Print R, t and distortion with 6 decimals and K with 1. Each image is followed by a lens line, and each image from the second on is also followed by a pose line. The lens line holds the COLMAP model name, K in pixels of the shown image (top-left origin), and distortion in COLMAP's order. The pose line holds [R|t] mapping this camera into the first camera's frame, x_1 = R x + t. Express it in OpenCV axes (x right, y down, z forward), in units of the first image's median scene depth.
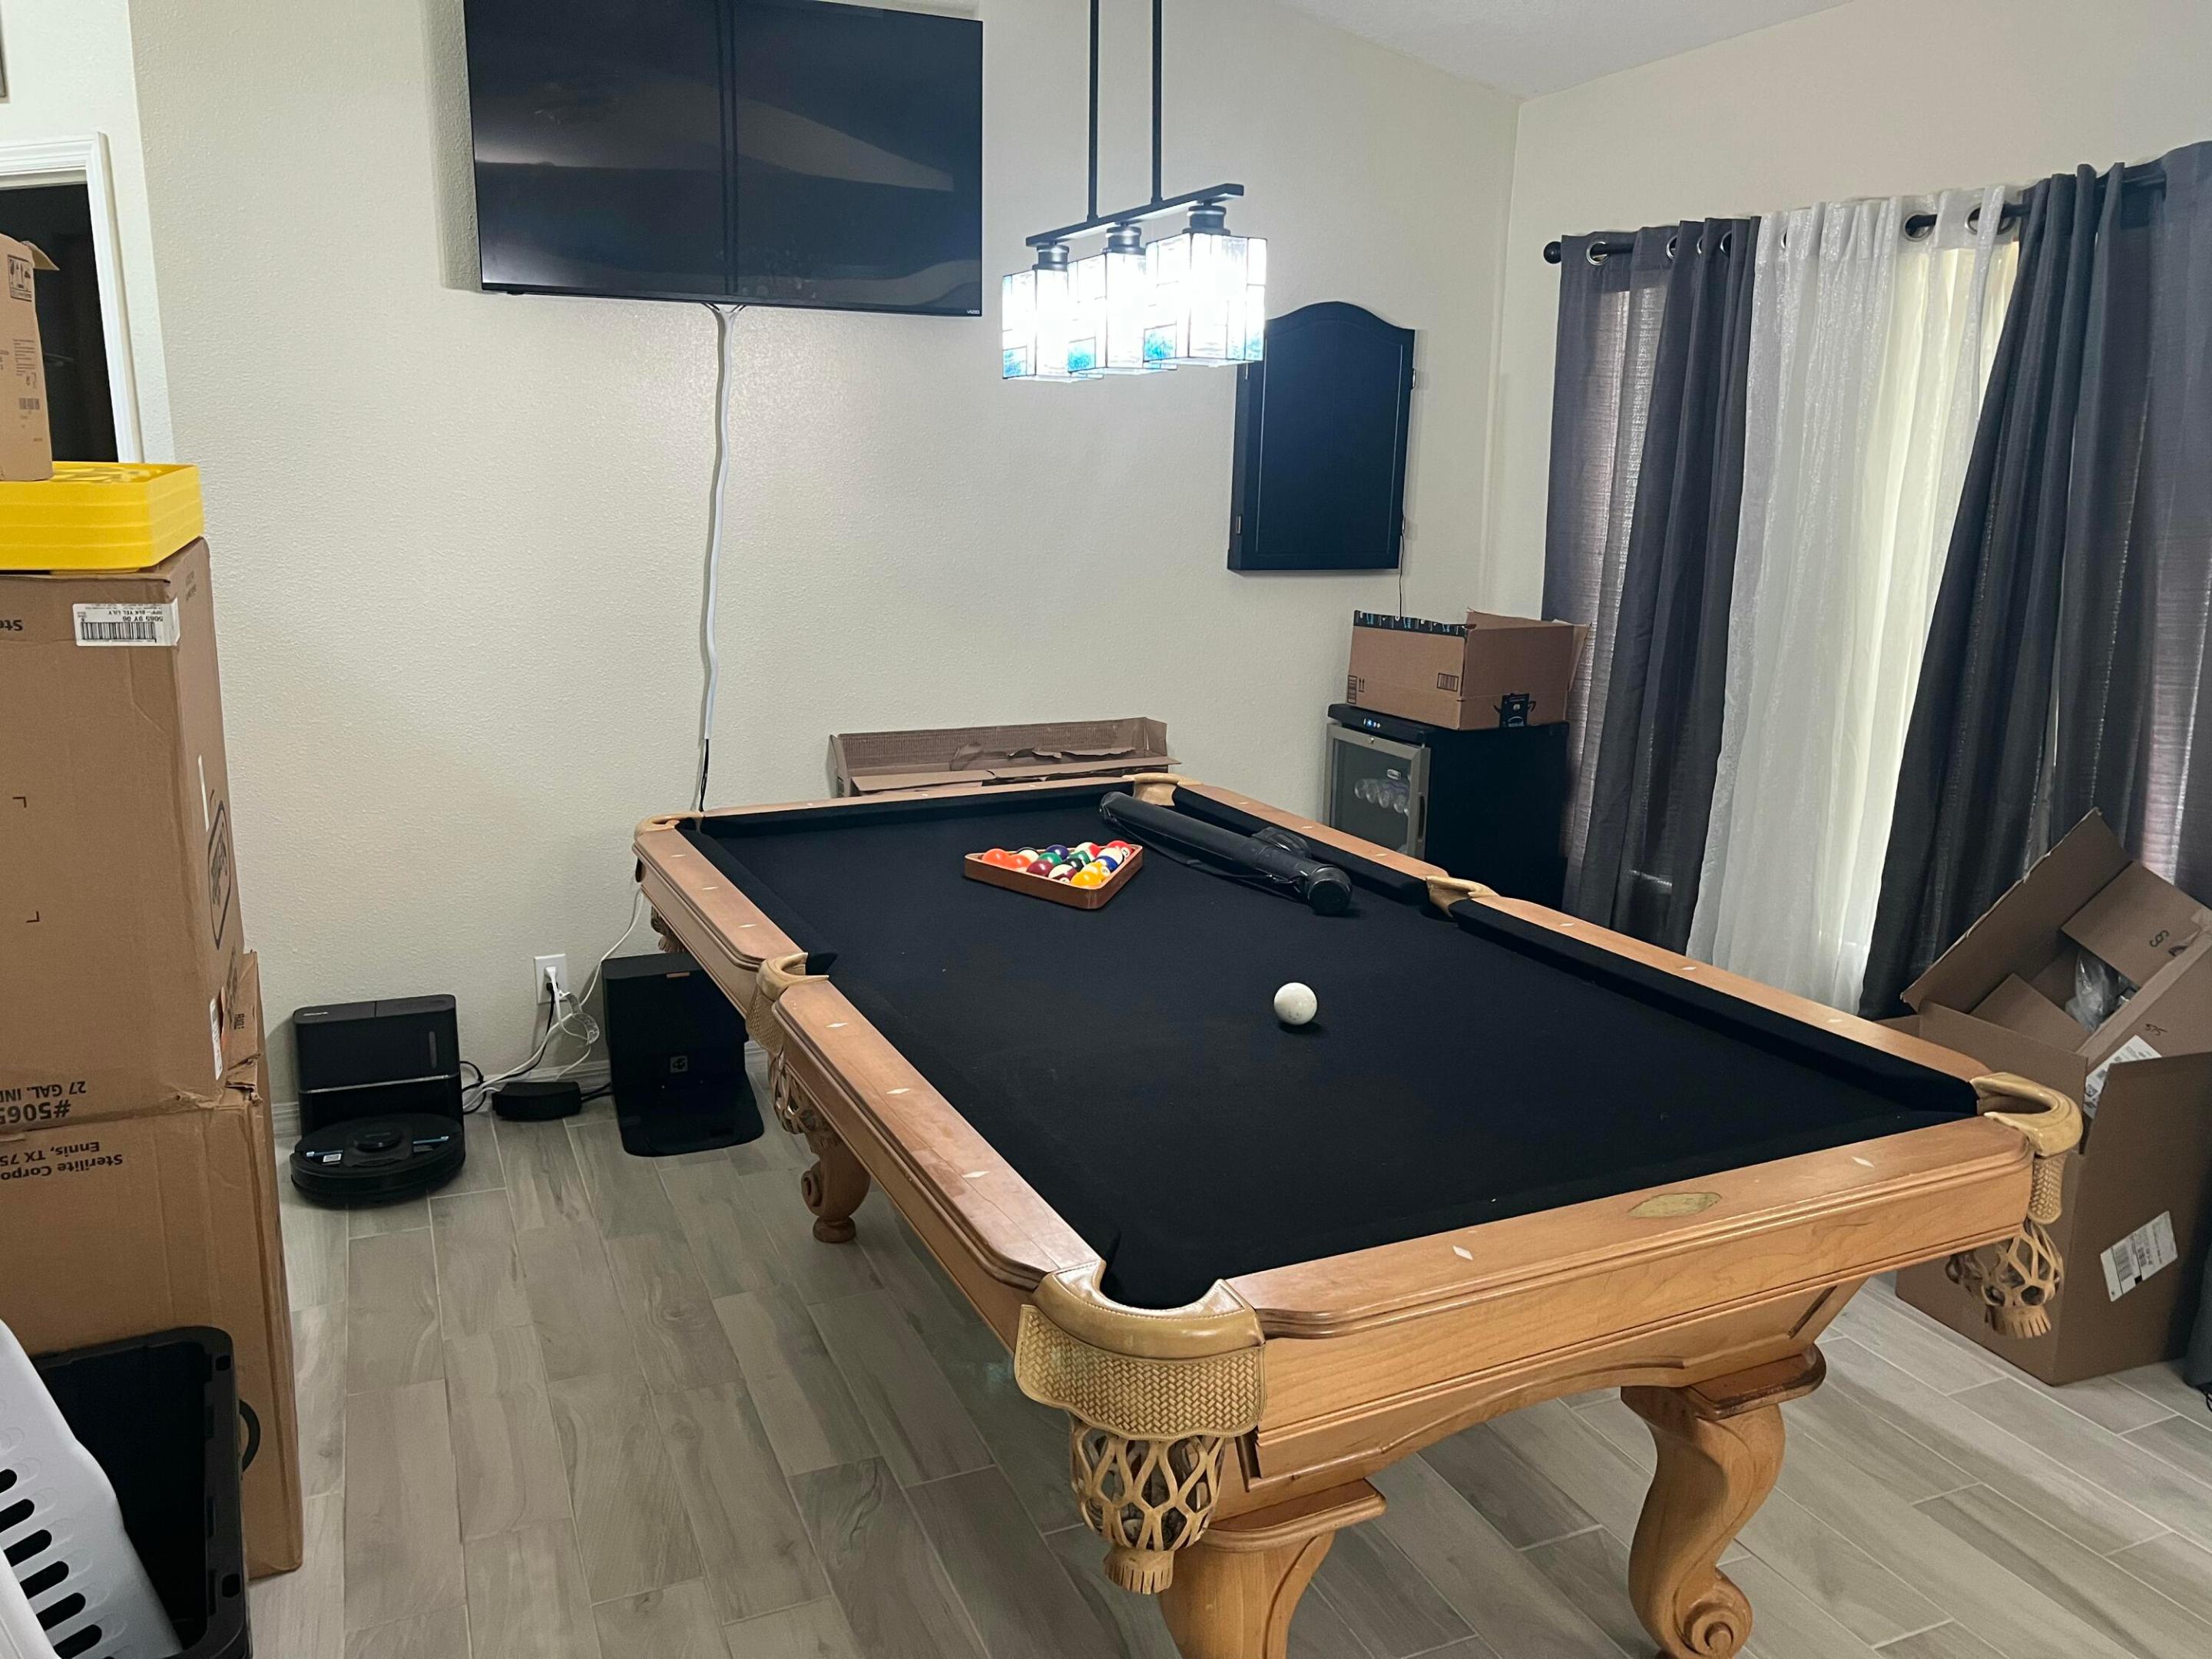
lens RADIAL K [[1657.8, 0, 1111.4], [0, 1657.8, 831.6], [0, 0, 1]] dist [0.074481, -0.081792]
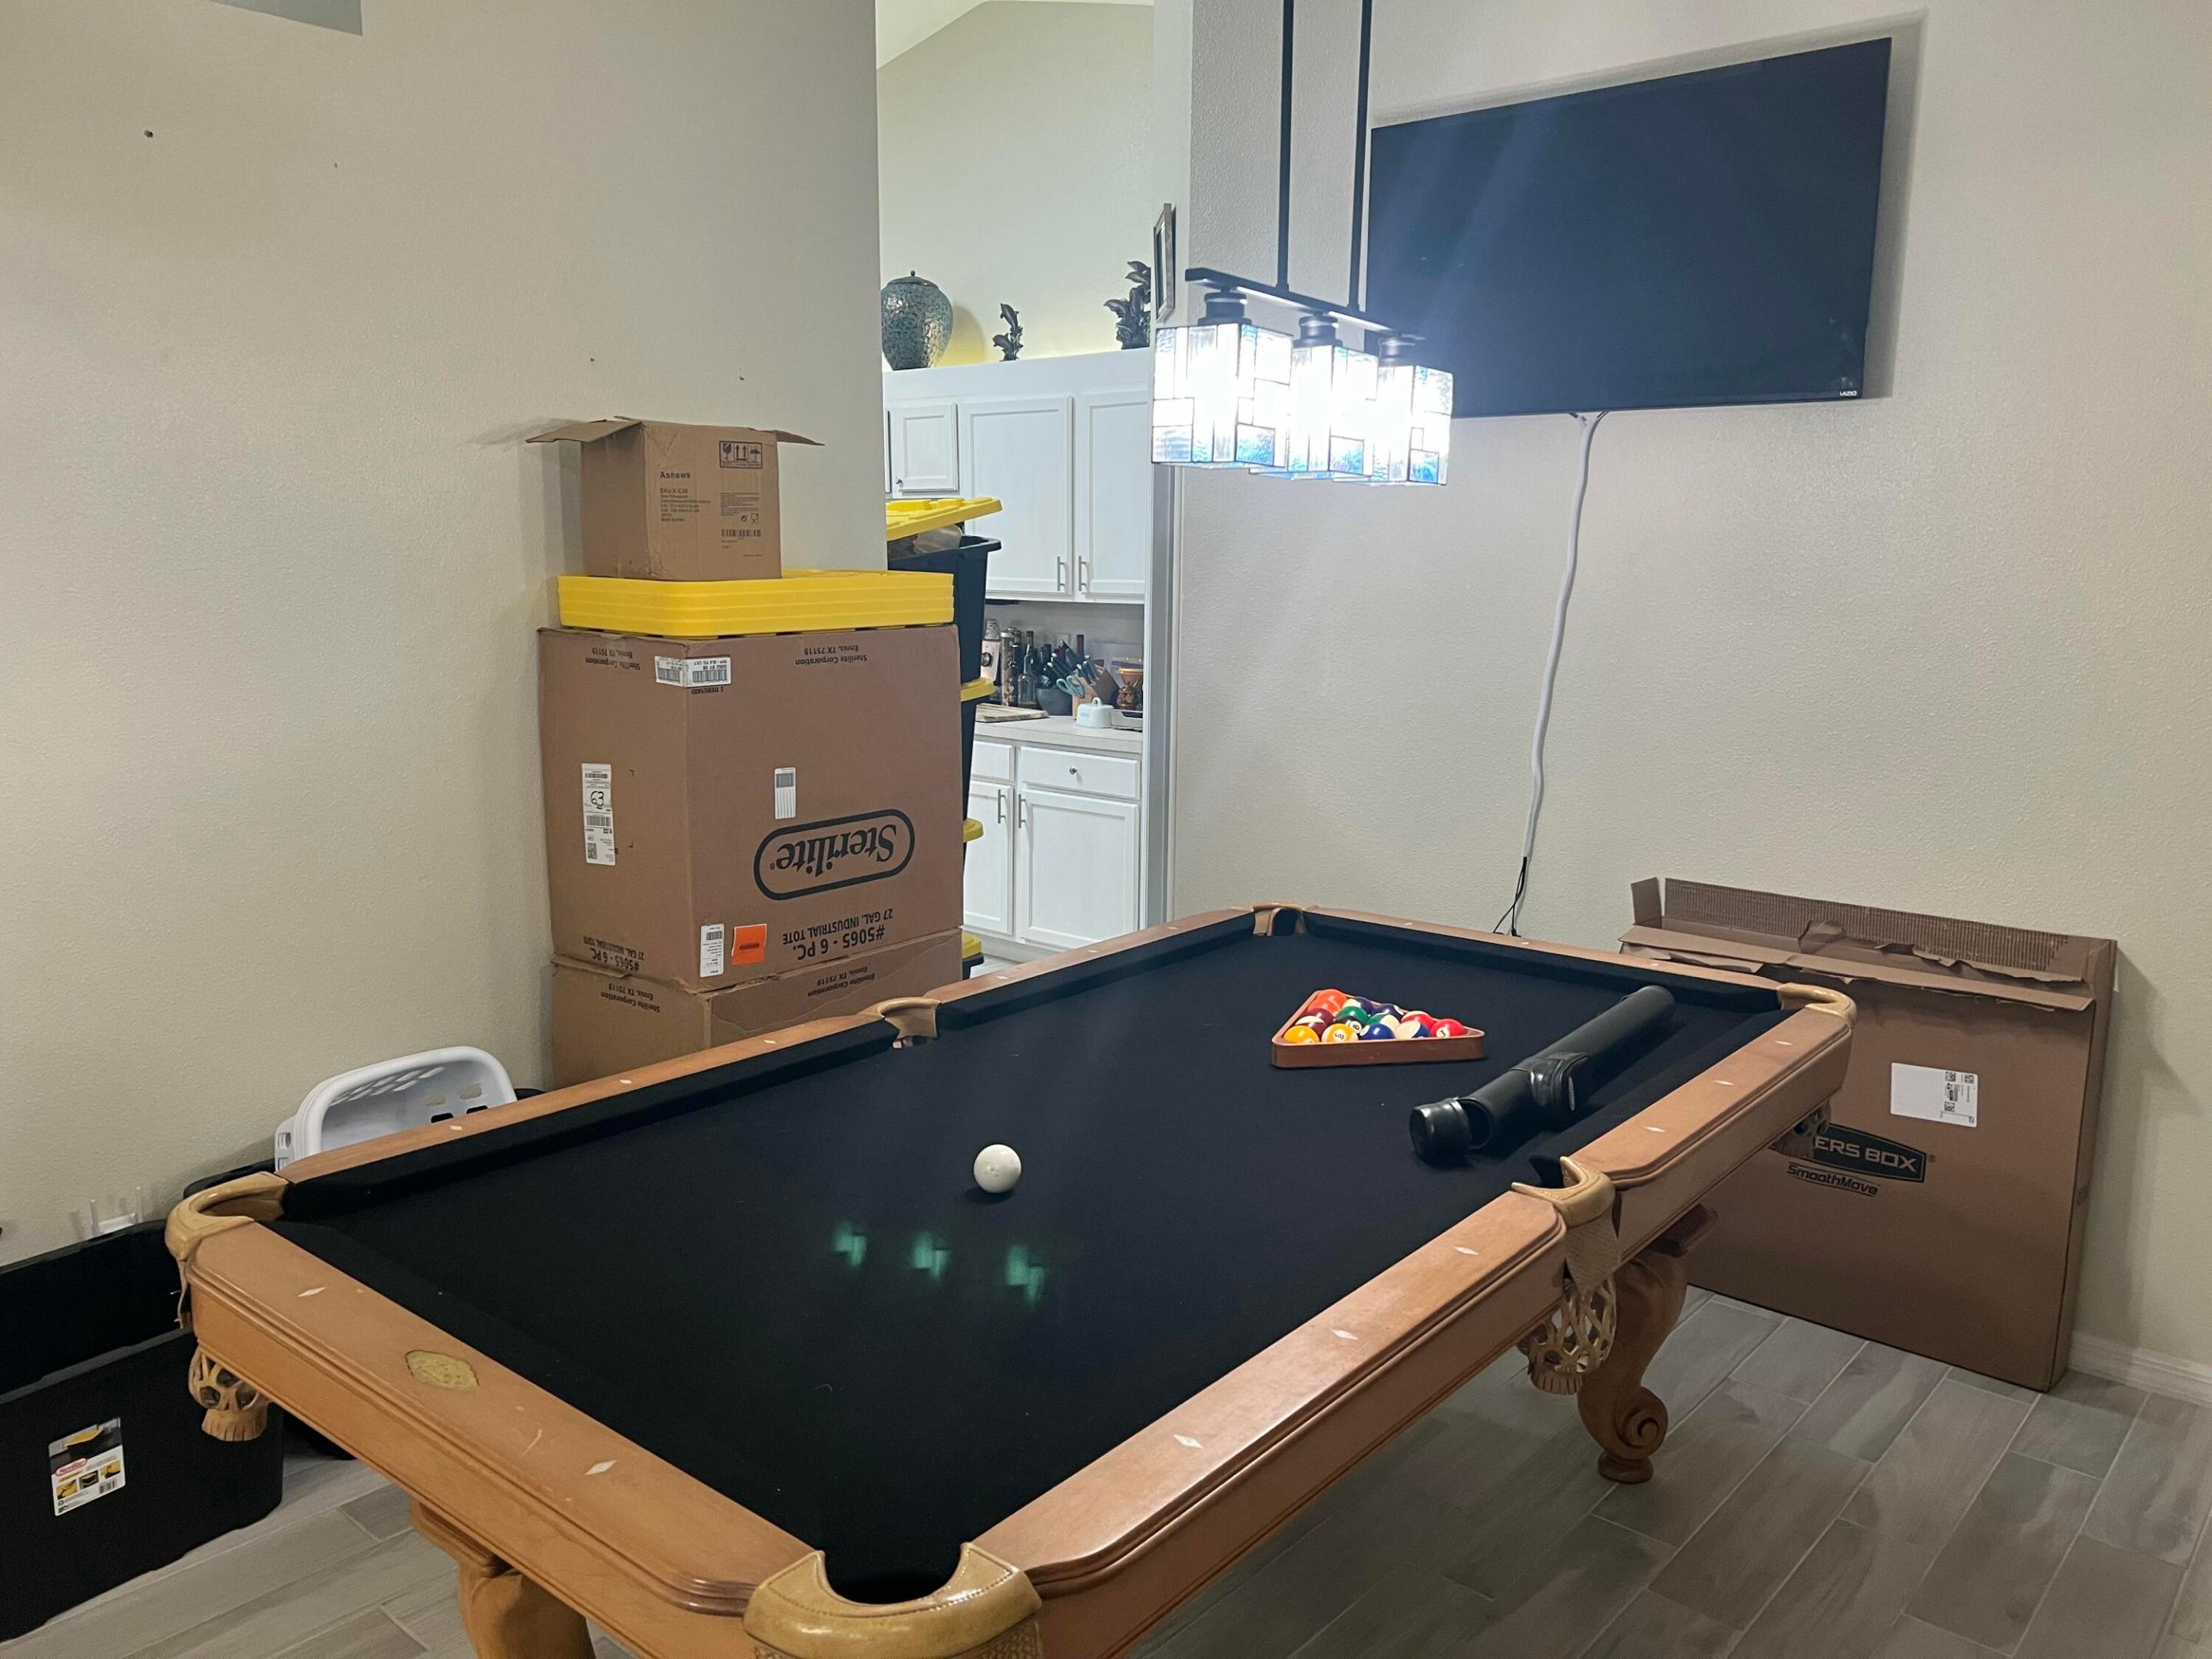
lens RADIAL K [[1657.8, 0, 1111.4], [0, 1657.8, 831.6], [0, 0, 1]] dist [0.074481, -0.081792]
pose [[0.434063, 0.143916, -0.889313, 0.910986], [-0.203879, 0.977239, 0.058634, -0.137954], [0.877509, 0.155861, 0.453524, 0.616185]]
